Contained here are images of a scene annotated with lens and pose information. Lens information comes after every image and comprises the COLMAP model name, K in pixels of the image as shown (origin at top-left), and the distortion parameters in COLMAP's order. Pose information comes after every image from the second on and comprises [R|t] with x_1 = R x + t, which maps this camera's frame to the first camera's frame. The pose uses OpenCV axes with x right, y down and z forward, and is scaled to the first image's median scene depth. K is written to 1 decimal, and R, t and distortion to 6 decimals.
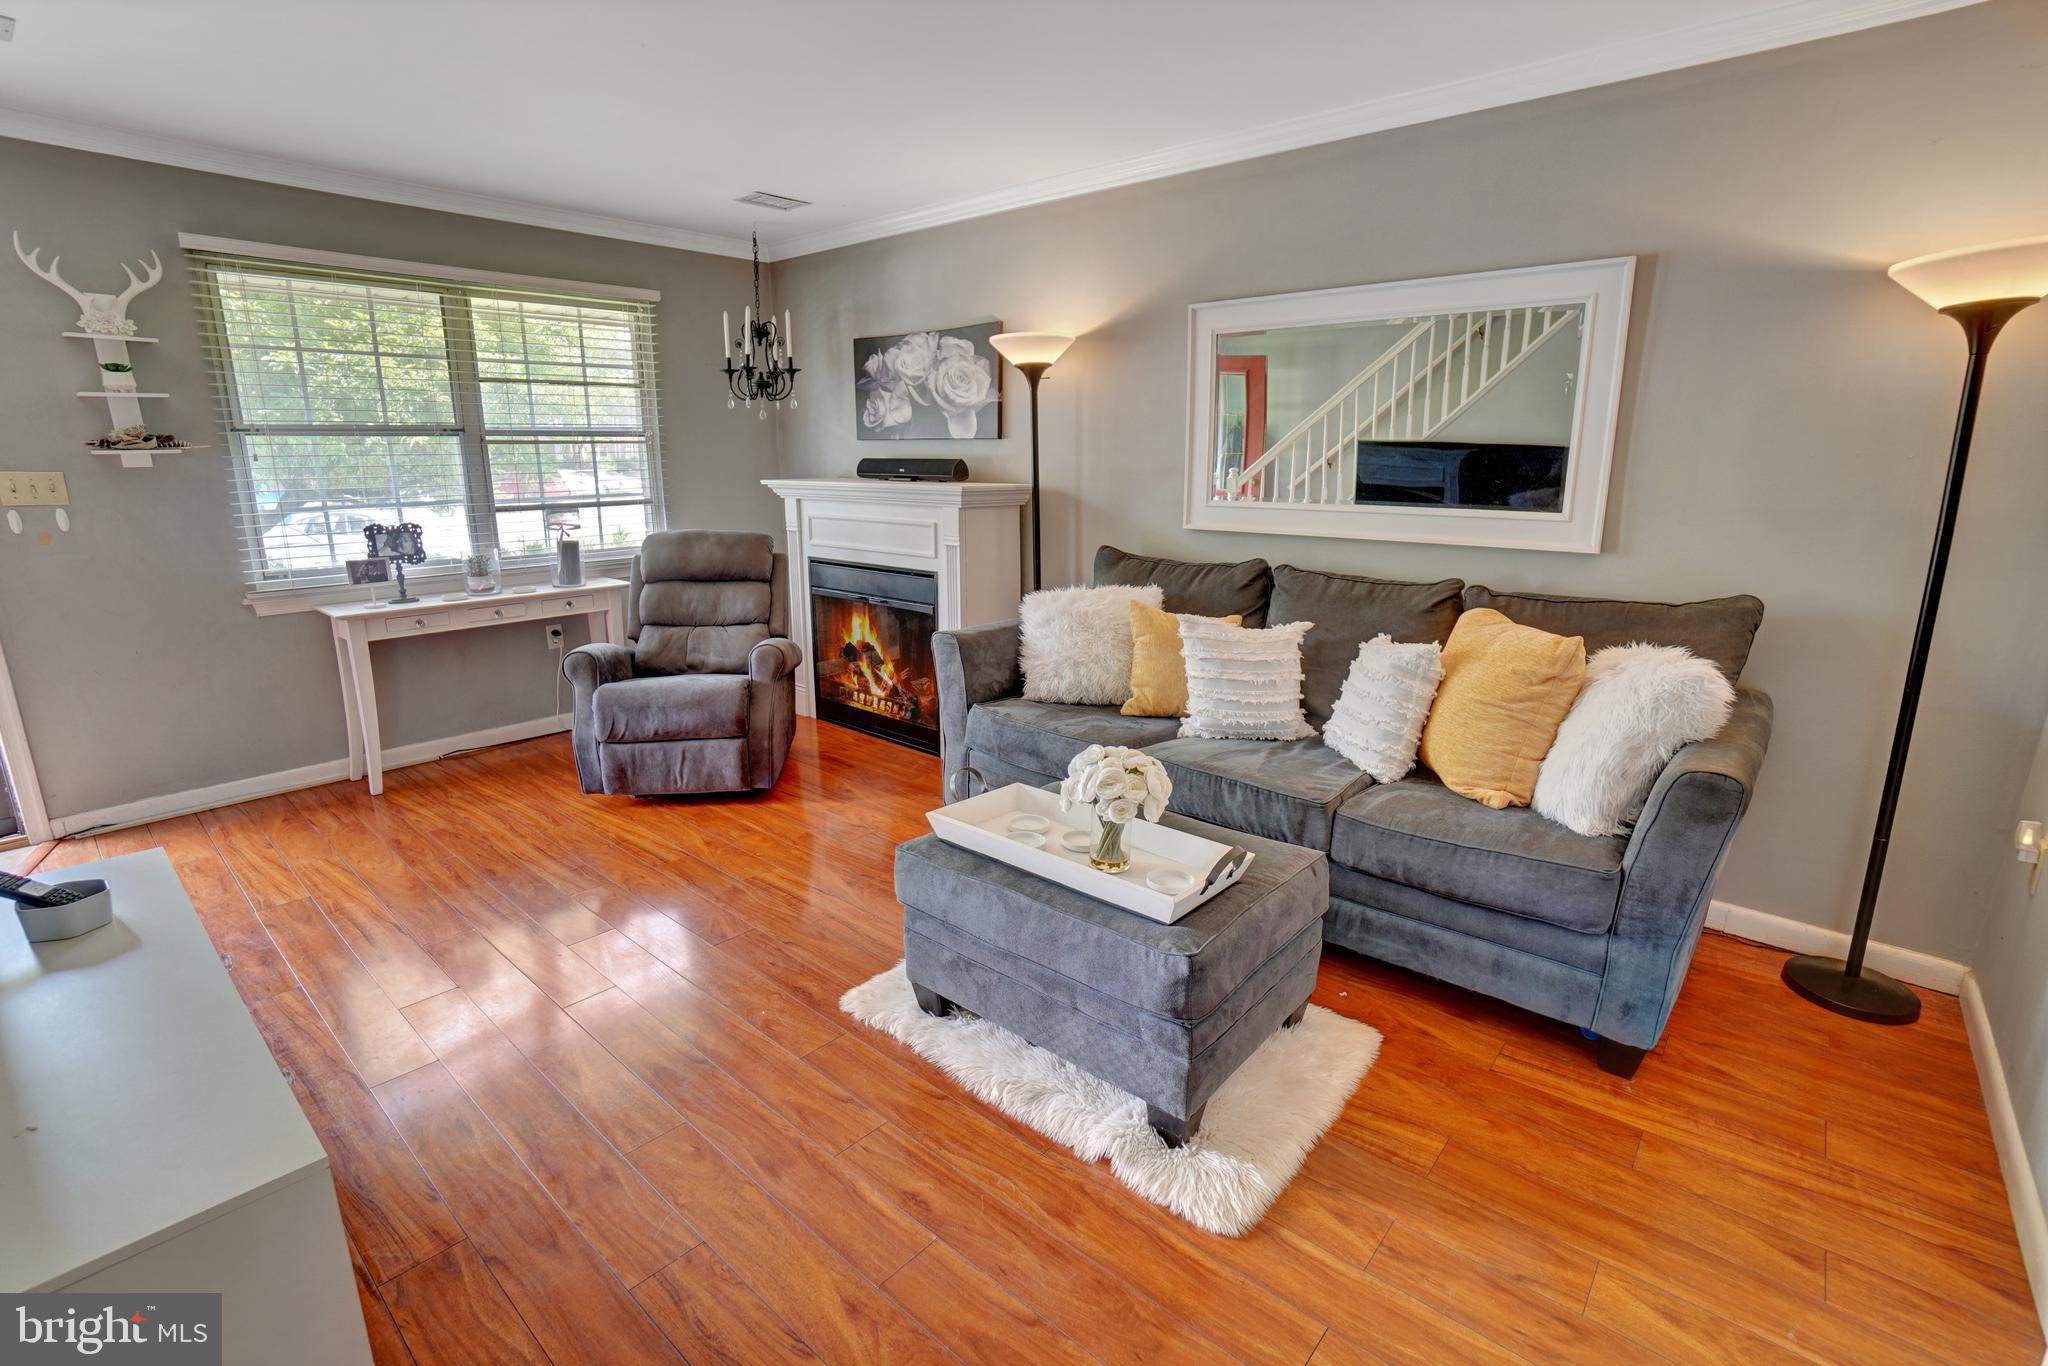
lens RADIAL K [[934.6, 0, 1033.3], [0, 934.6, 703.1], [0, 0, 1]] dist [-0.053351, 0.016539]
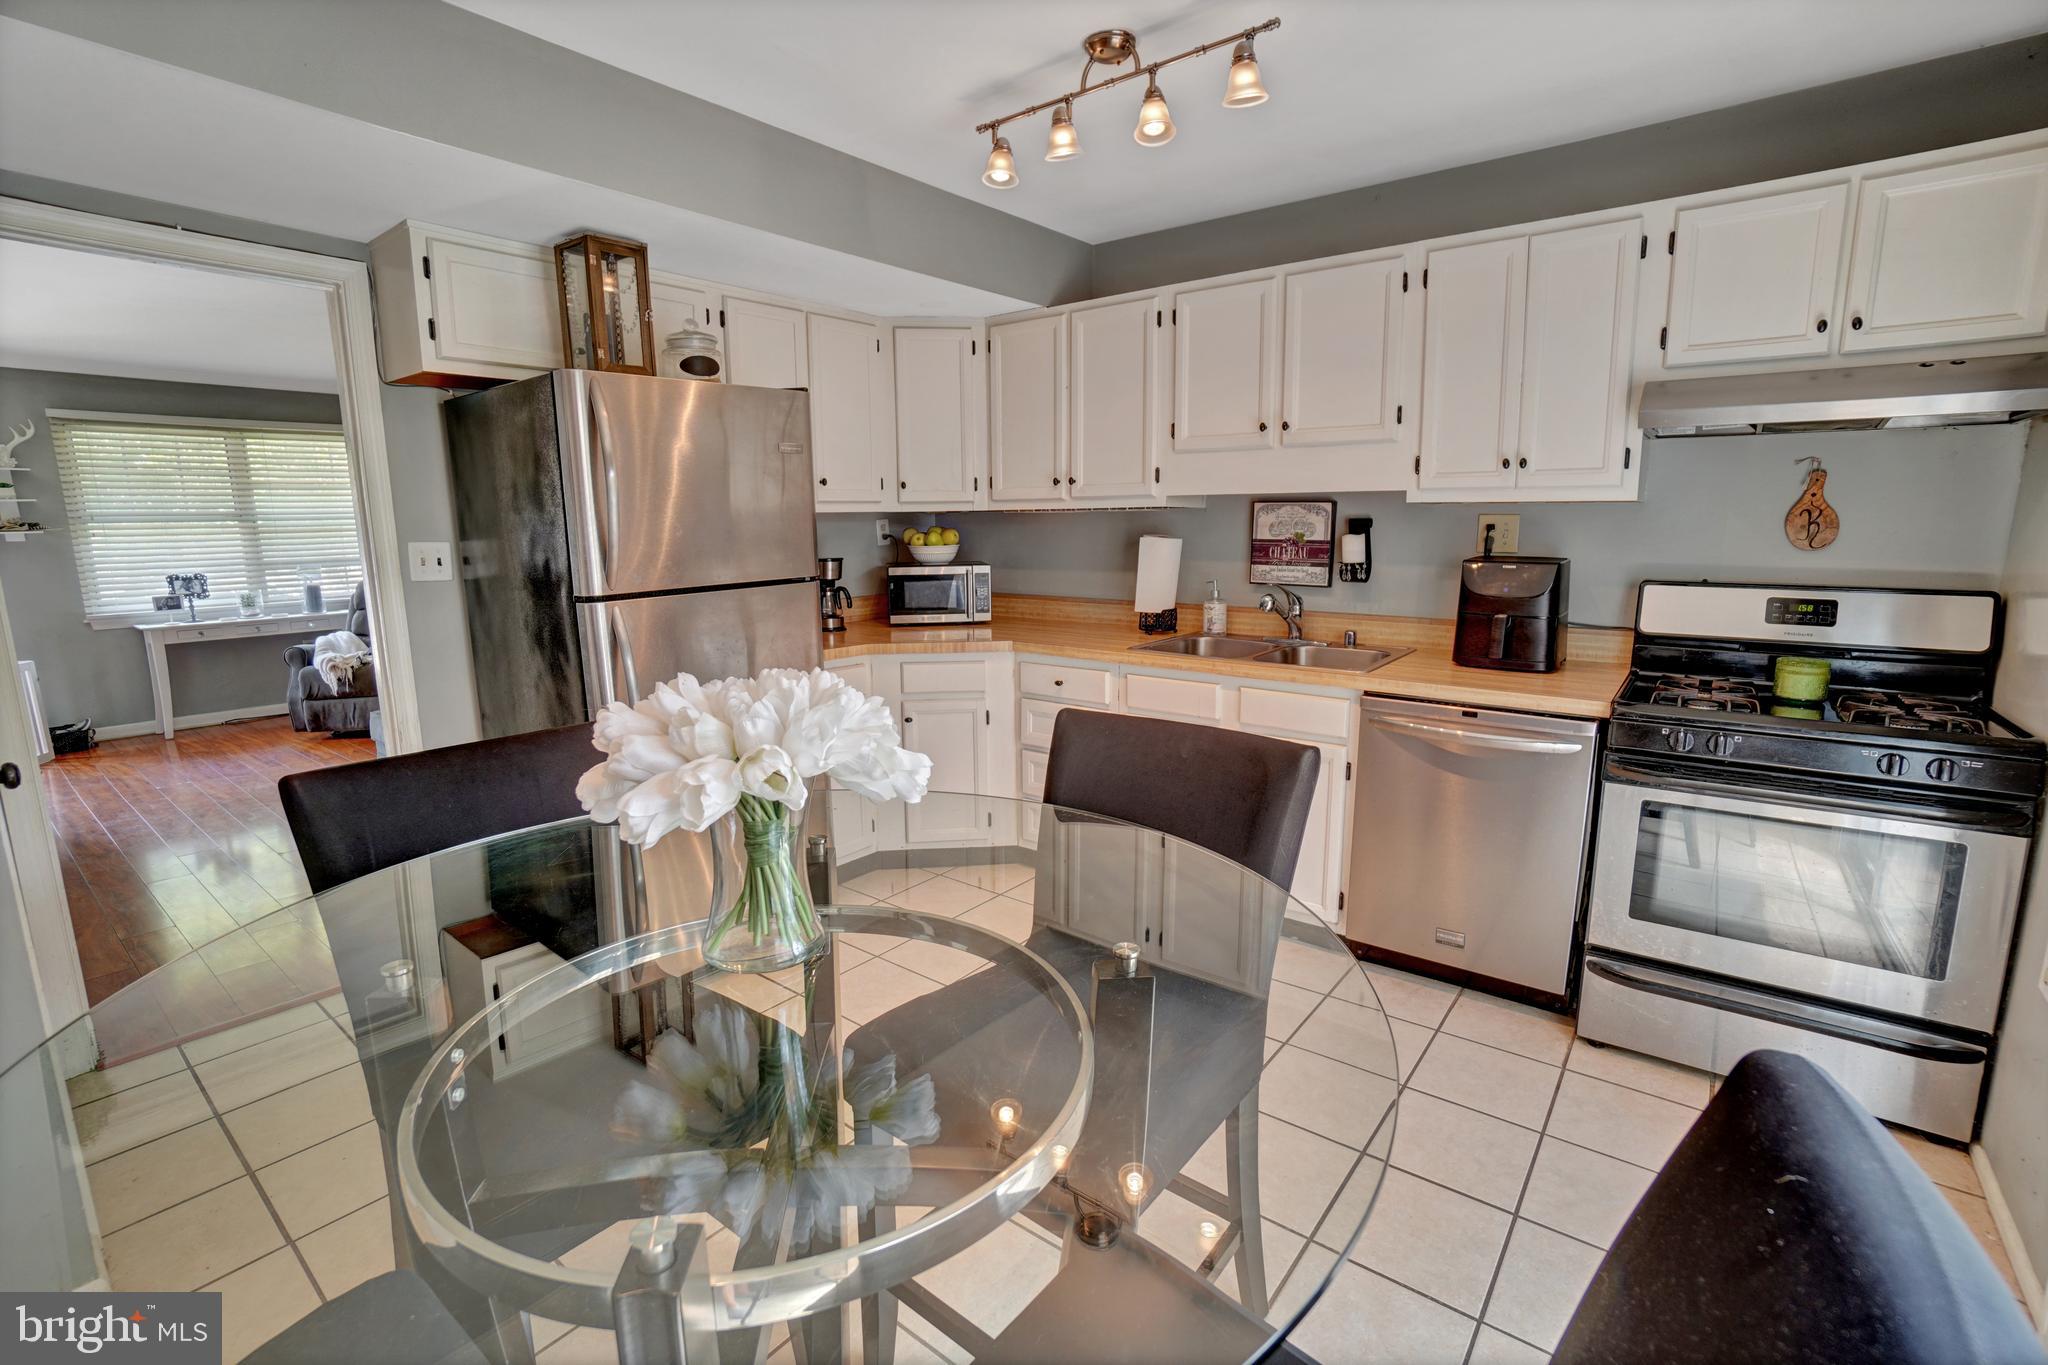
lens RADIAL K [[934.6, 0, 1038.2], [0, 934.6, 685.9], [0, 0, 1]] dist [-0.053351, 0.016539]
pose [[0.998076, -0.026585, 0.056014, 0.698324], [0.031339, 0.995821, -0.085777, 0.182012], [-0.053500, 0.087367, 0.994739, -0.646916]]
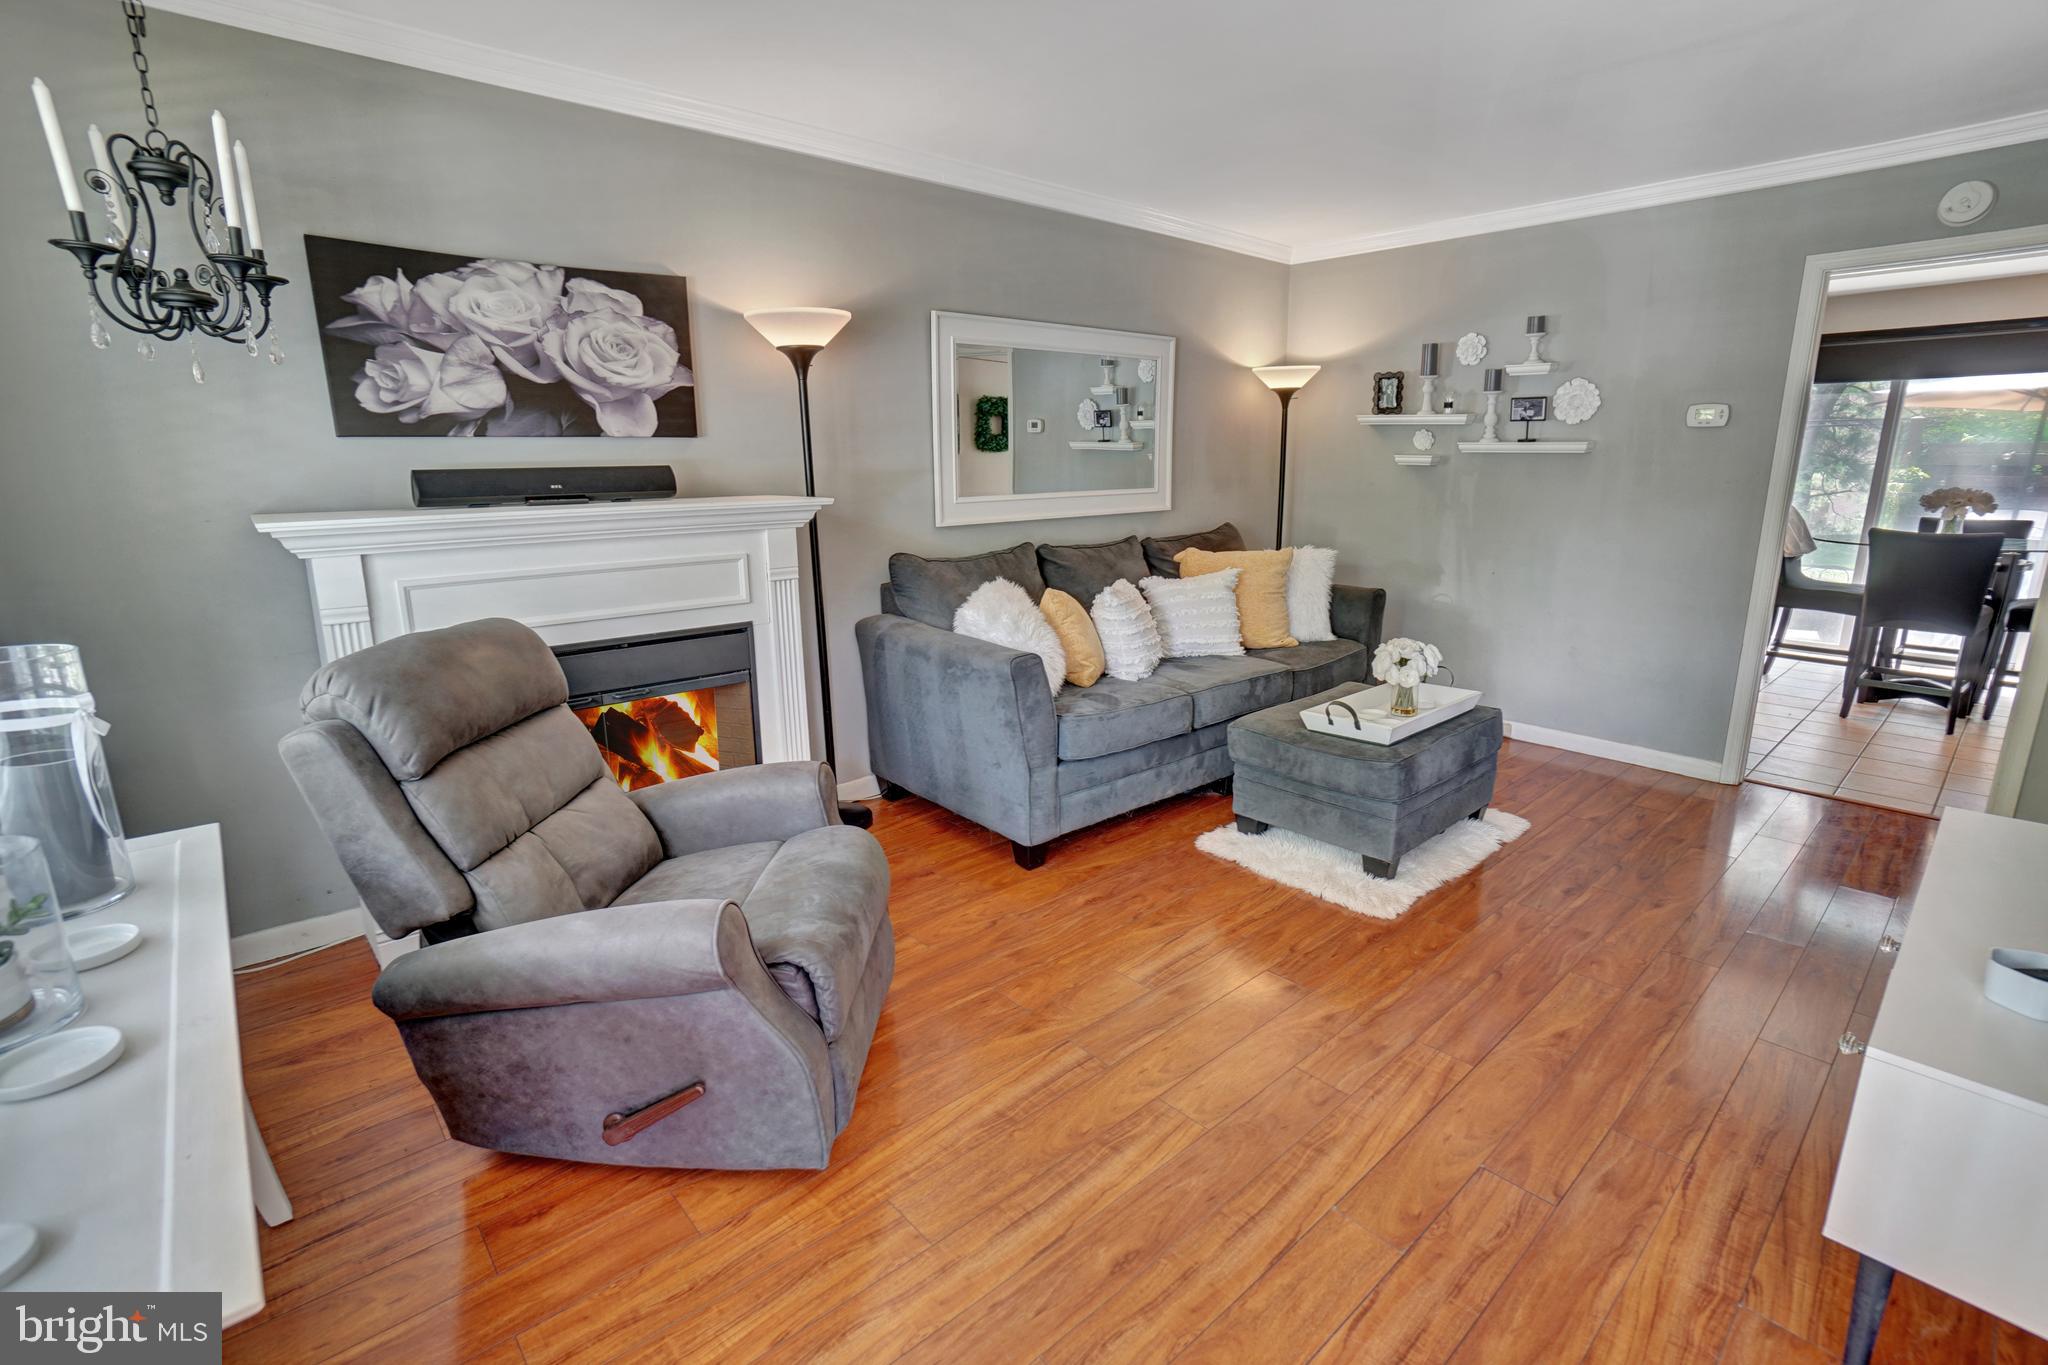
lens RADIAL K [[934.6, 0, 1046.4], [0, 934.6, 677.0], [0, 0, 1]] dist [-0.053351, 0.016539]
pose [[0.124068, -0.236310, 0.963724, -0.814718], [0.258587, 0.945369, 0.198519, -0.192873], [-0.957987, 0.224577, 0.178397, 0.701028]]
